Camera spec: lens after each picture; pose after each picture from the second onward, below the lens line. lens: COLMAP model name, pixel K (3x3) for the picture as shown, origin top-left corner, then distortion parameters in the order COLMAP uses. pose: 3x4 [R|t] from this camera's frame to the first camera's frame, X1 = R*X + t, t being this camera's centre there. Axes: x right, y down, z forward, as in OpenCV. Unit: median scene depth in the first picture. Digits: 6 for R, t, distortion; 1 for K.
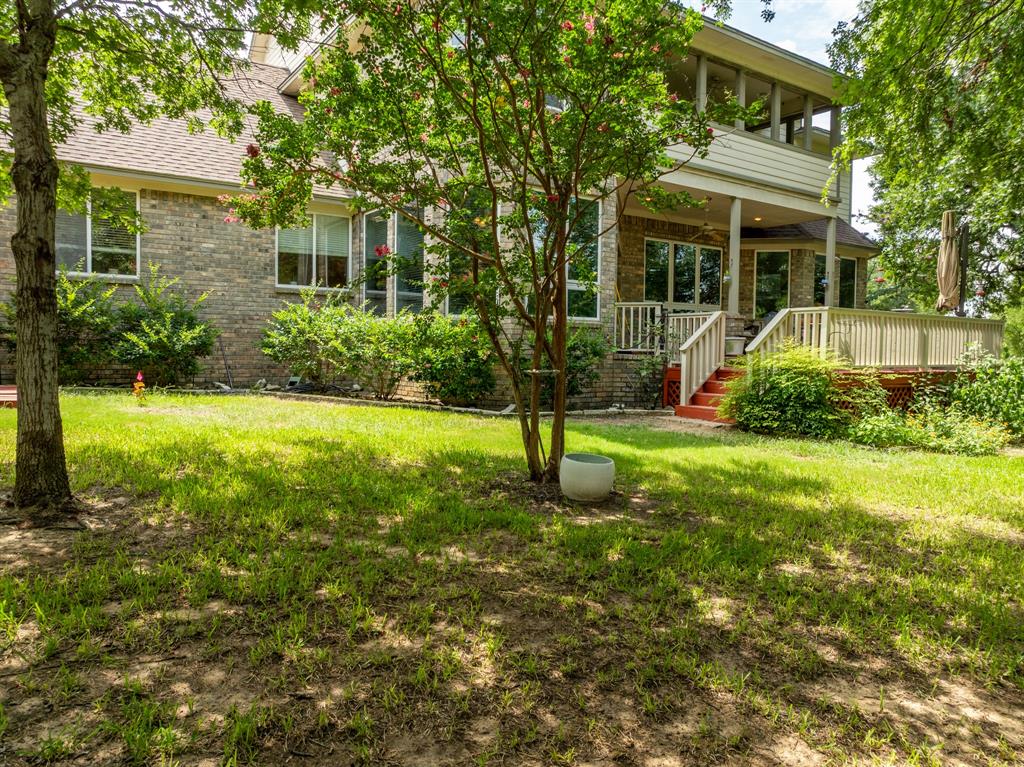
lens RADIAL K [[711.6, 0, 512.0], [0, 711.6, 383.5], [0, 0, 1]] dist [-0.046146, 0.030379]
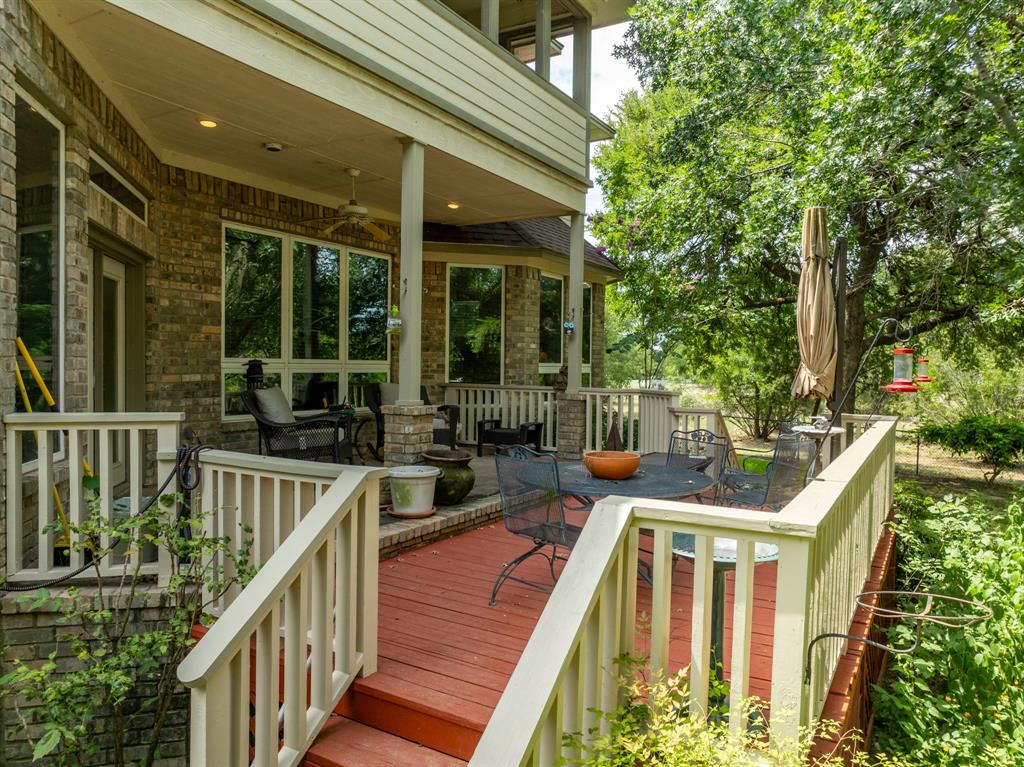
lens RADIAL K [[711.6, 0, 512.0], [0, 711.6, 383.5], [0, 0, 1]] dist [-0.046146, 0.030379]
pose [[0.905433, -0.011785, 0.424326, 0.155781], [0.019231, 0.999727, -0.013270, -0.088228], [-0.424053, 0.020175, 0.905412, 0.489807]]
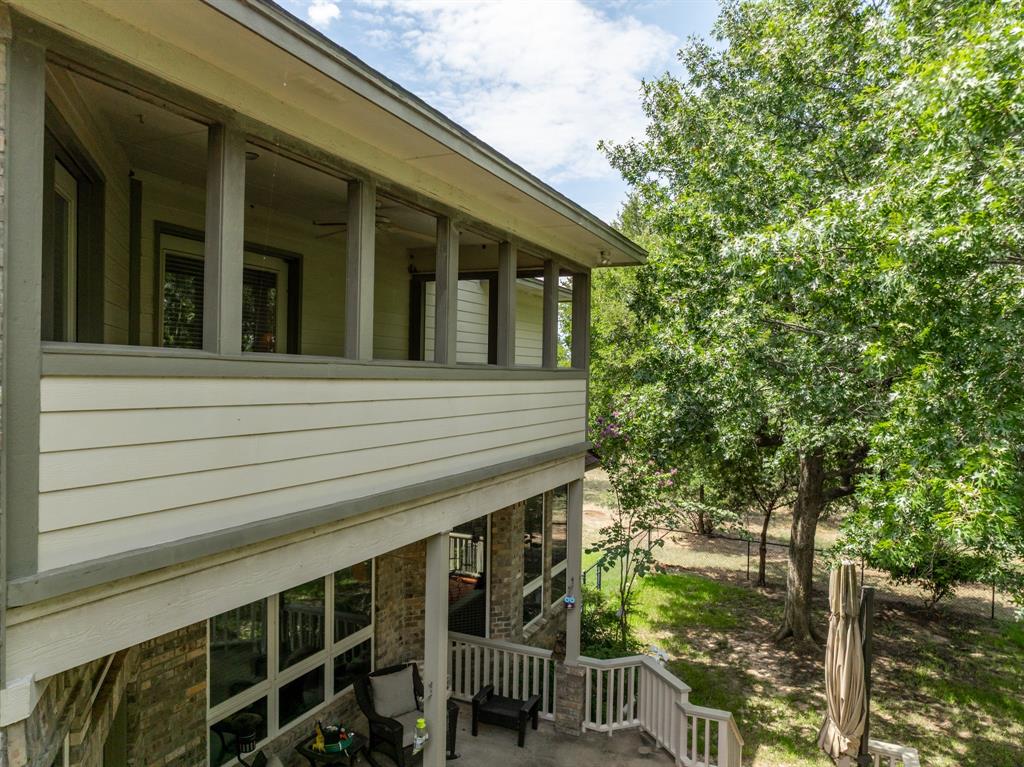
lens RADIAL K [[711.6, 0, 512.0], [0, 711.6, 383.5], [0, 0, 1]] dist [-0.046146, 0.030379]
pose [[0.853002, -0.004576, 0.521888, 0.120667], [0.020272, 0.999497, -0.024369, -0.284700], [-0.521514, 0.031366, 0.852666, 0.536958]]
